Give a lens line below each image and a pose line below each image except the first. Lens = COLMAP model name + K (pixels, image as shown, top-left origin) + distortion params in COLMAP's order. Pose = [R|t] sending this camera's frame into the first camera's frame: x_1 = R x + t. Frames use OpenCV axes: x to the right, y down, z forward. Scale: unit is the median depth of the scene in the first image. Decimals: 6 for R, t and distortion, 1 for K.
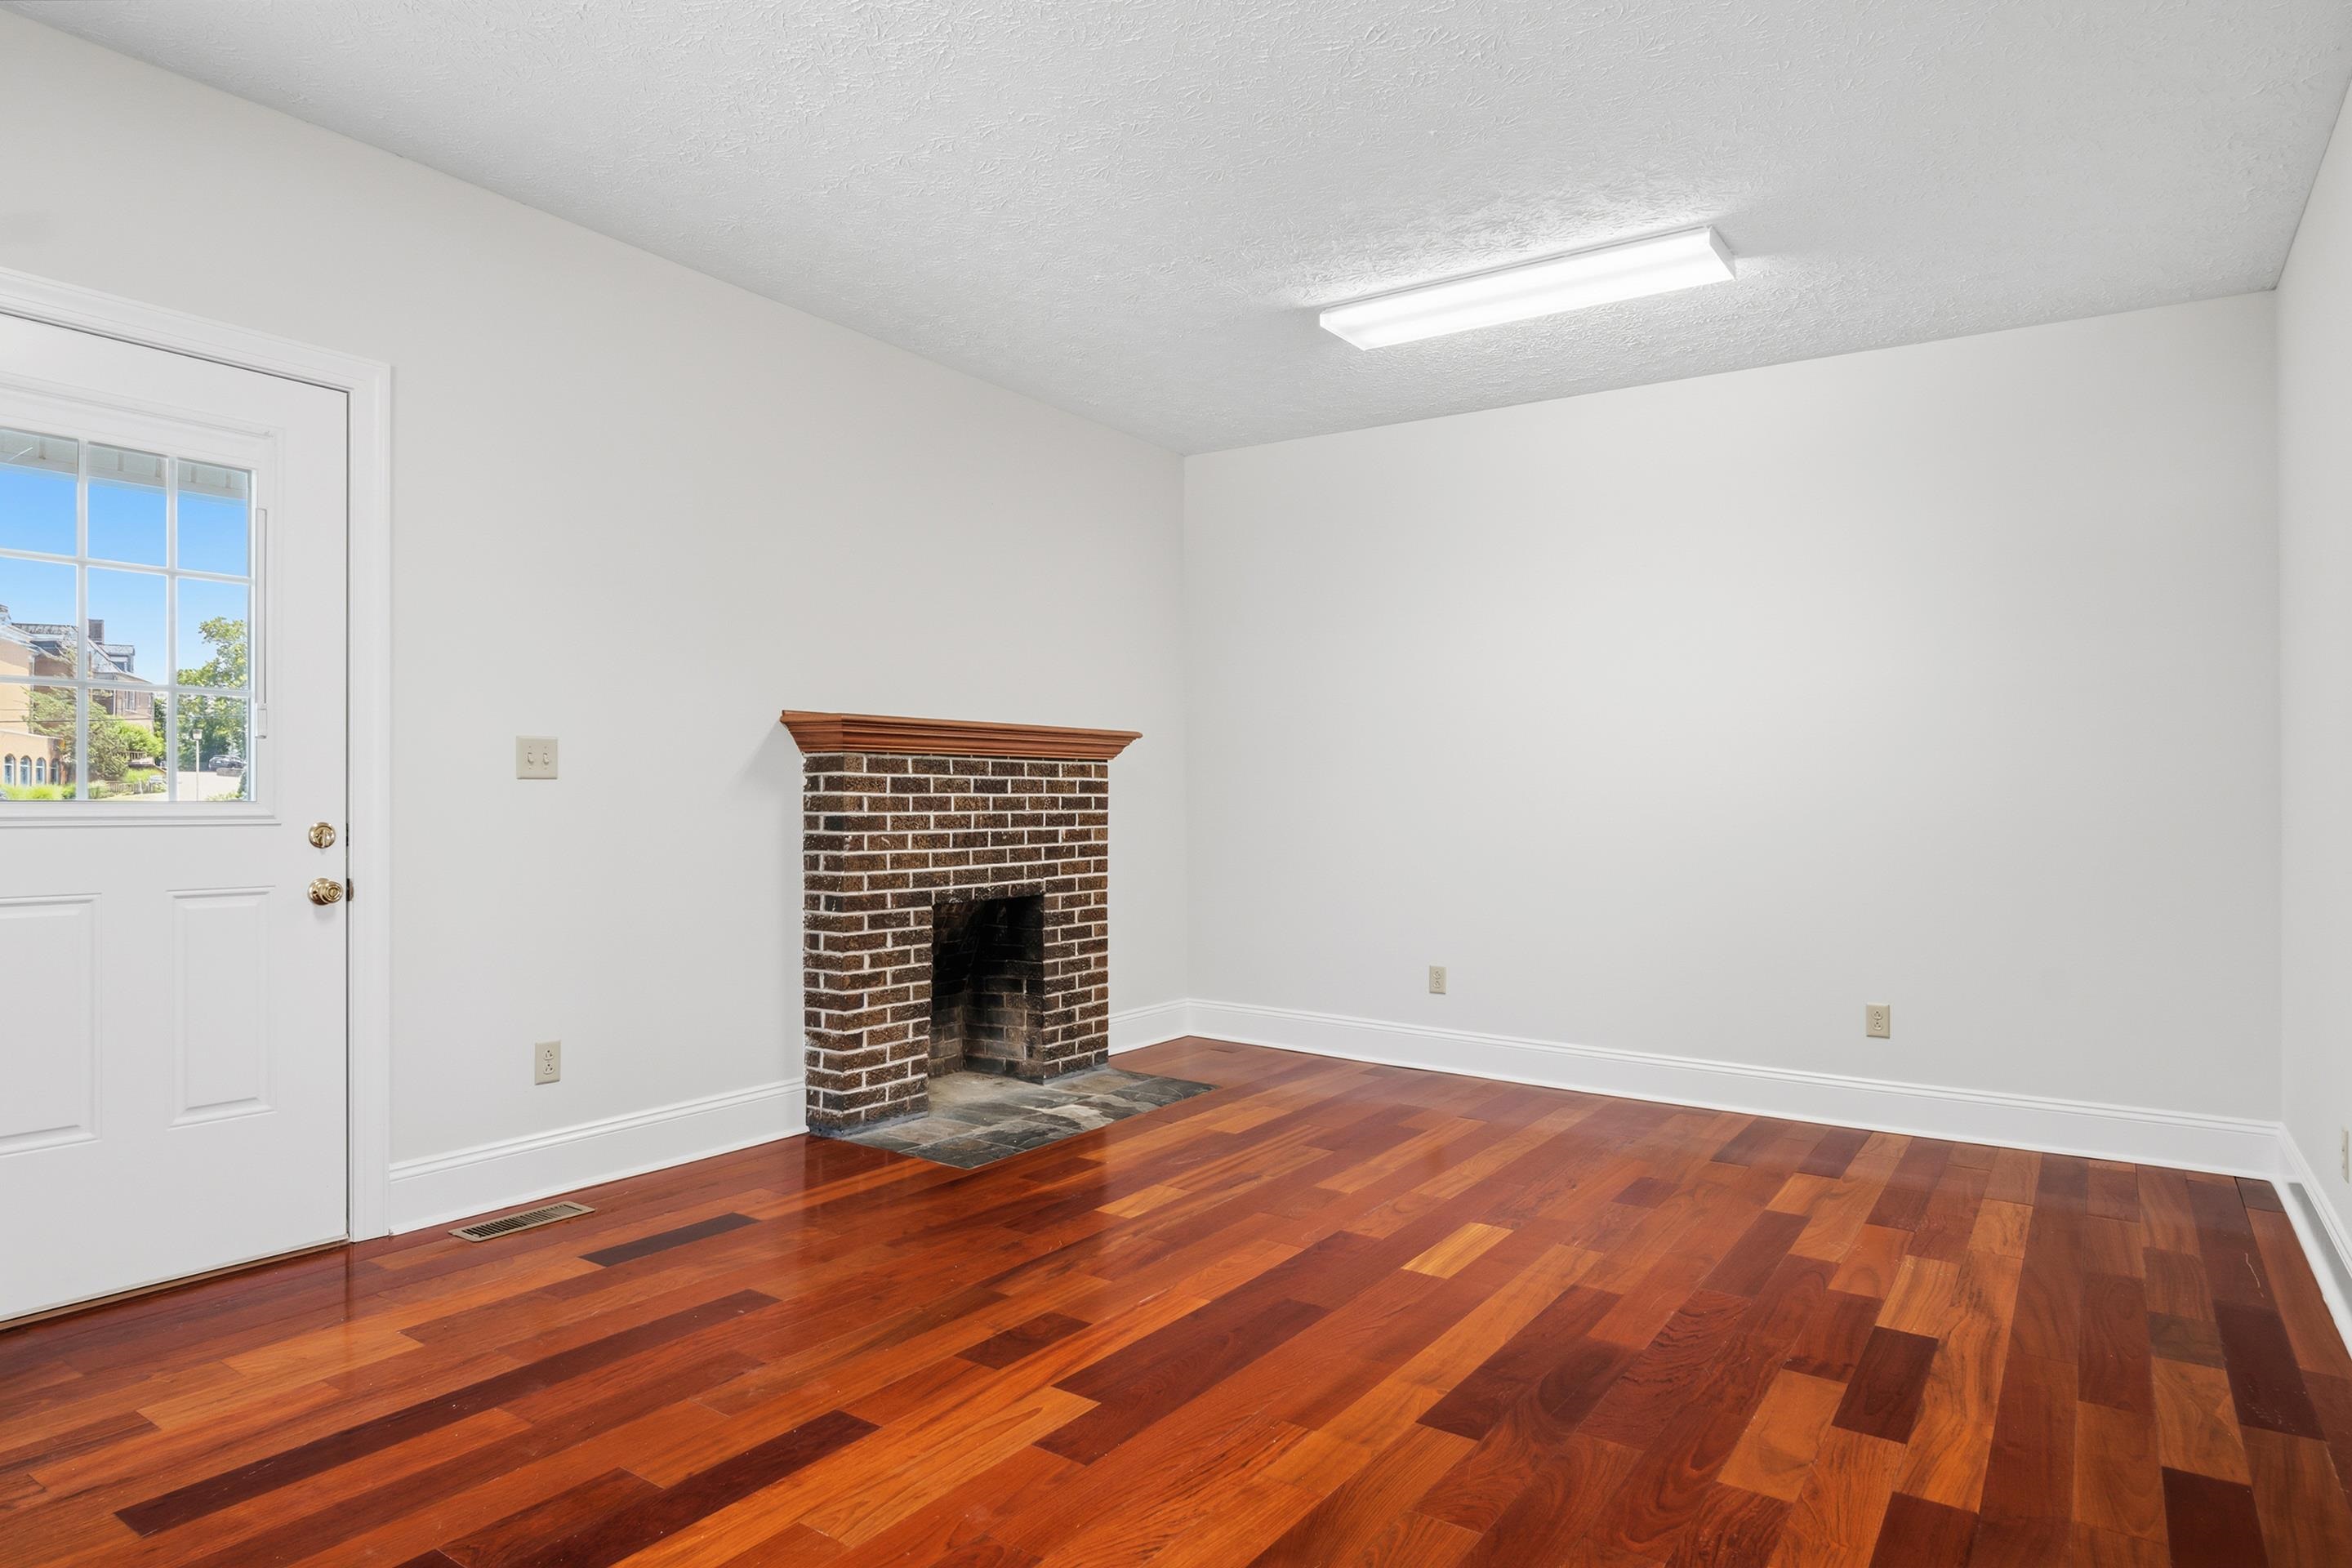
lens RADIAL K [[1302.8, 0, 1171.7], [0, 1302.8, 791.3], [0, 0, 1]] dist [-0.014012, -0.003585]
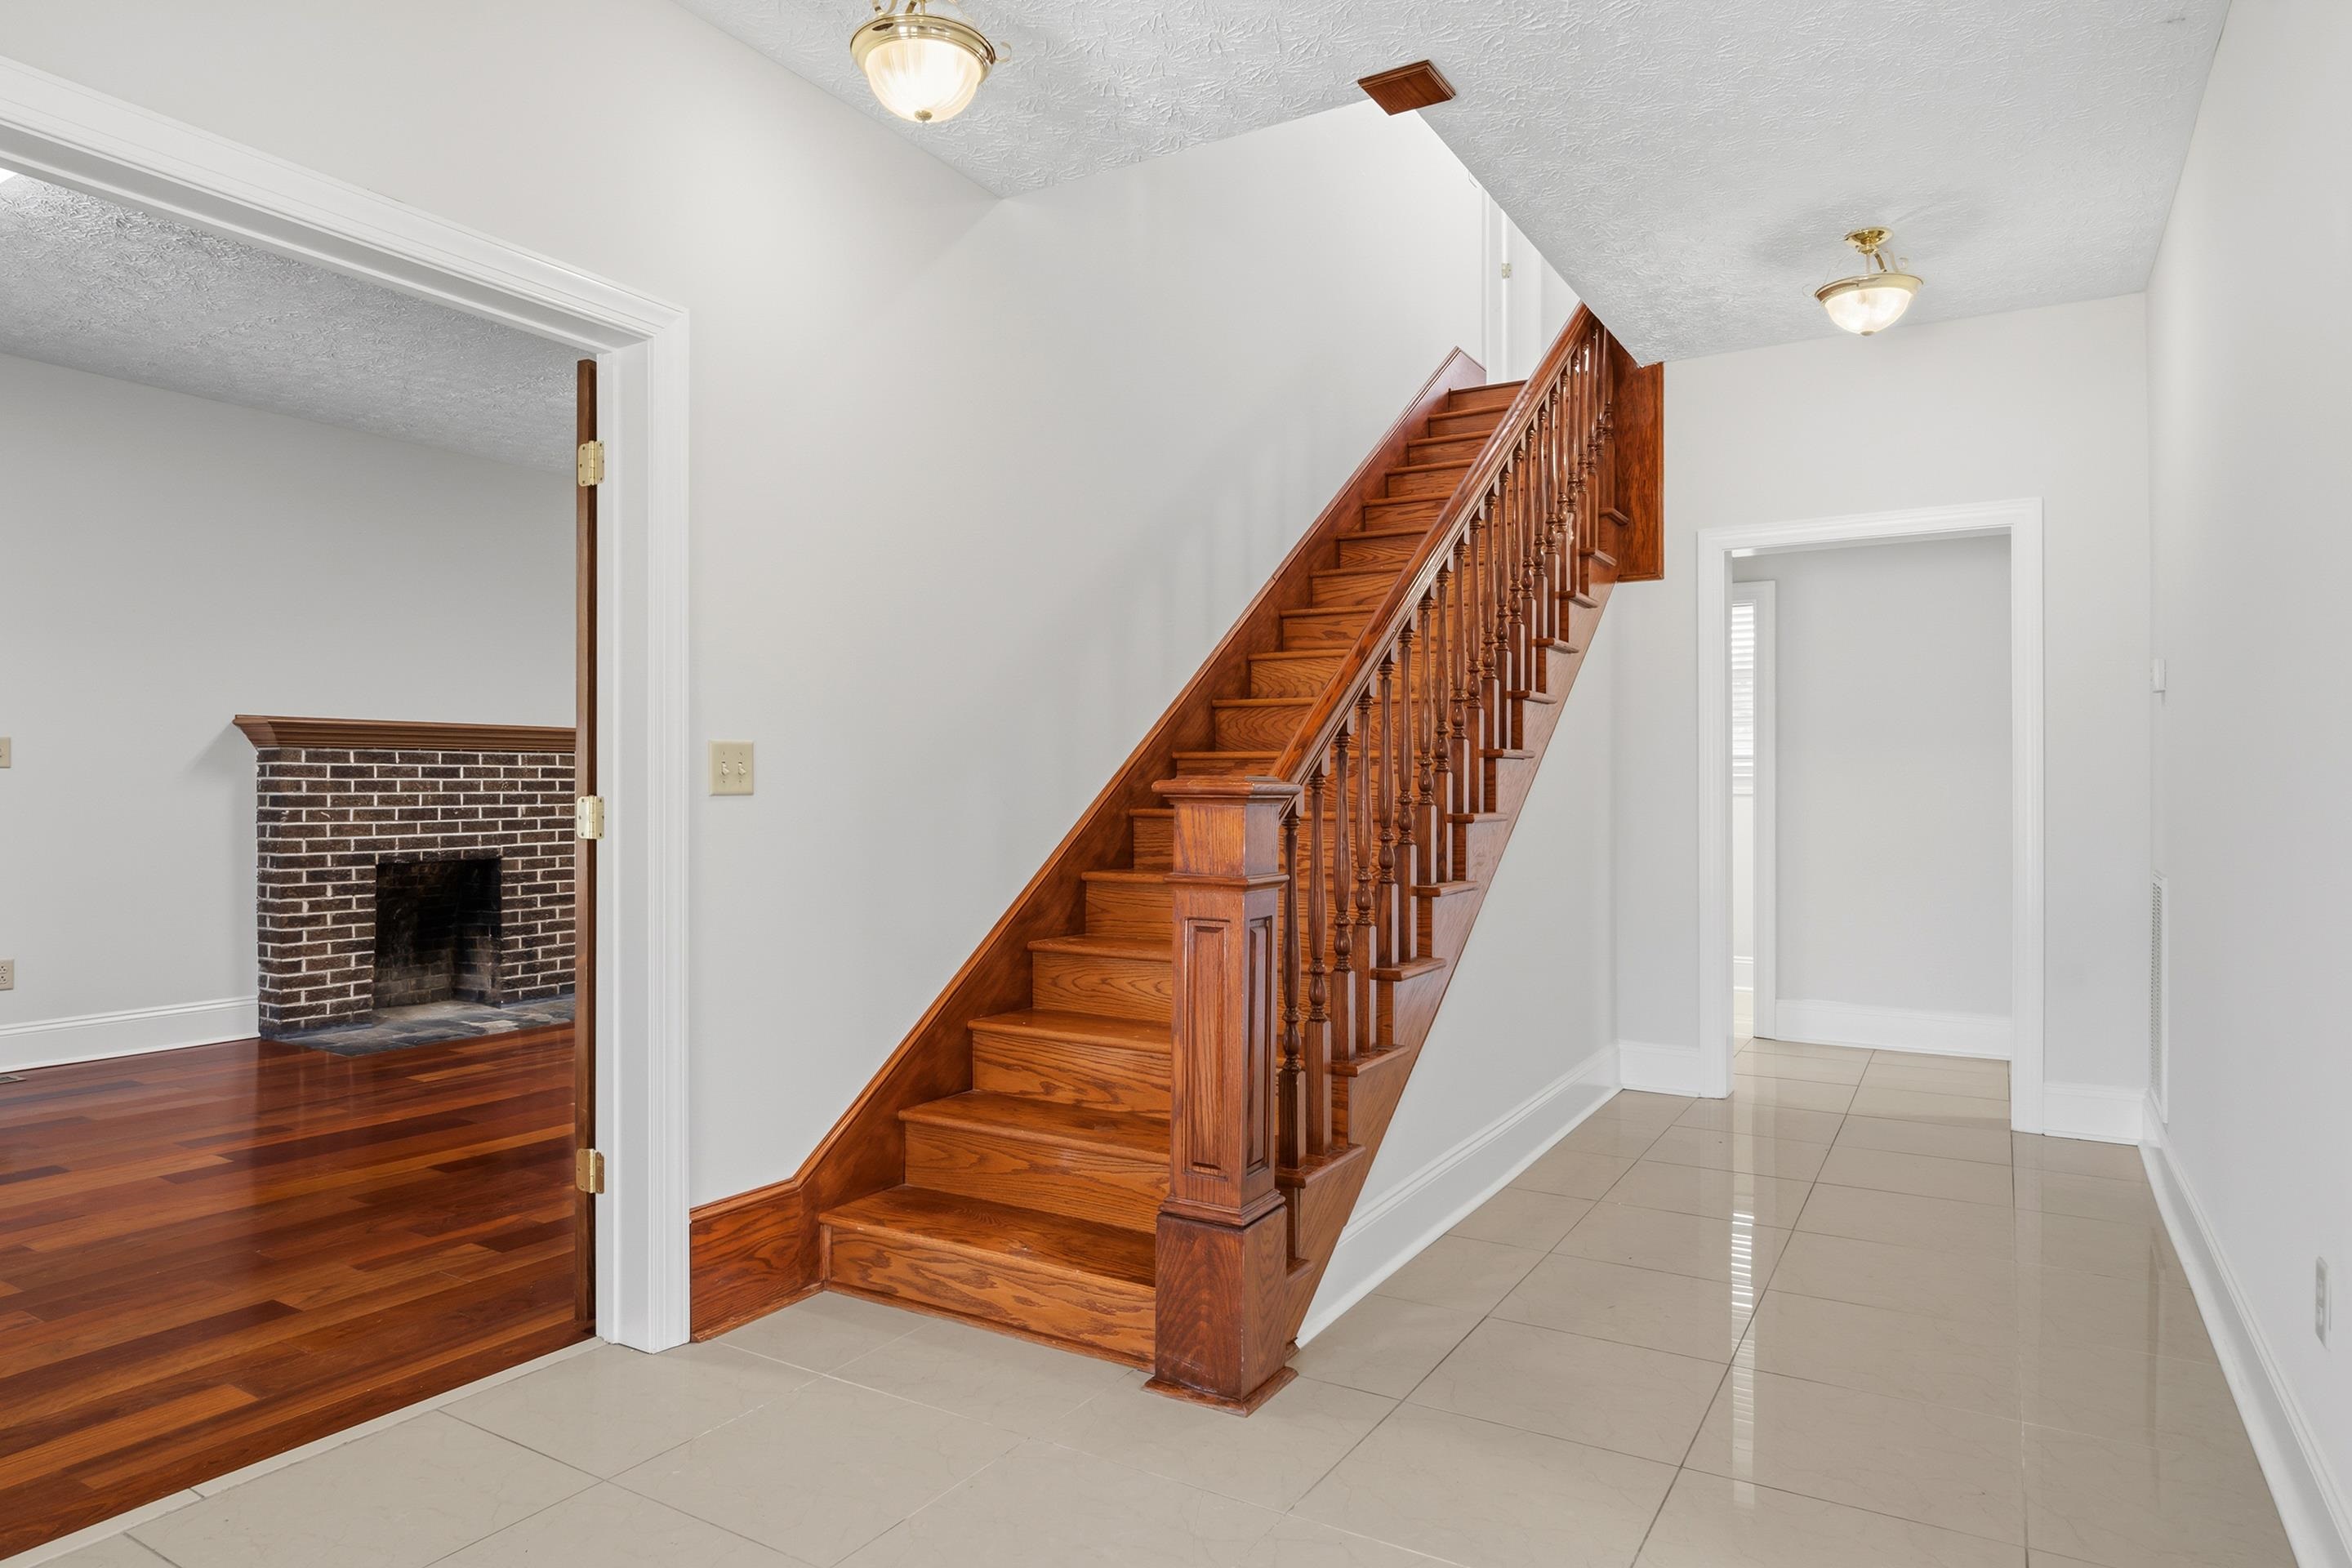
lens RADIAL K [[1337.0, 0, 1182.2], [0, 1337.0, 782.2], [0, 0, 1]] dist [-0.008807, -0.007873]
pose [[0.999091, -0.005589, 0.042257, 0.563171], [0.005544, 0.999984, 0.001184, 0.008535], [-0.042263, -0.000949, 0.999106, -0.356112]]
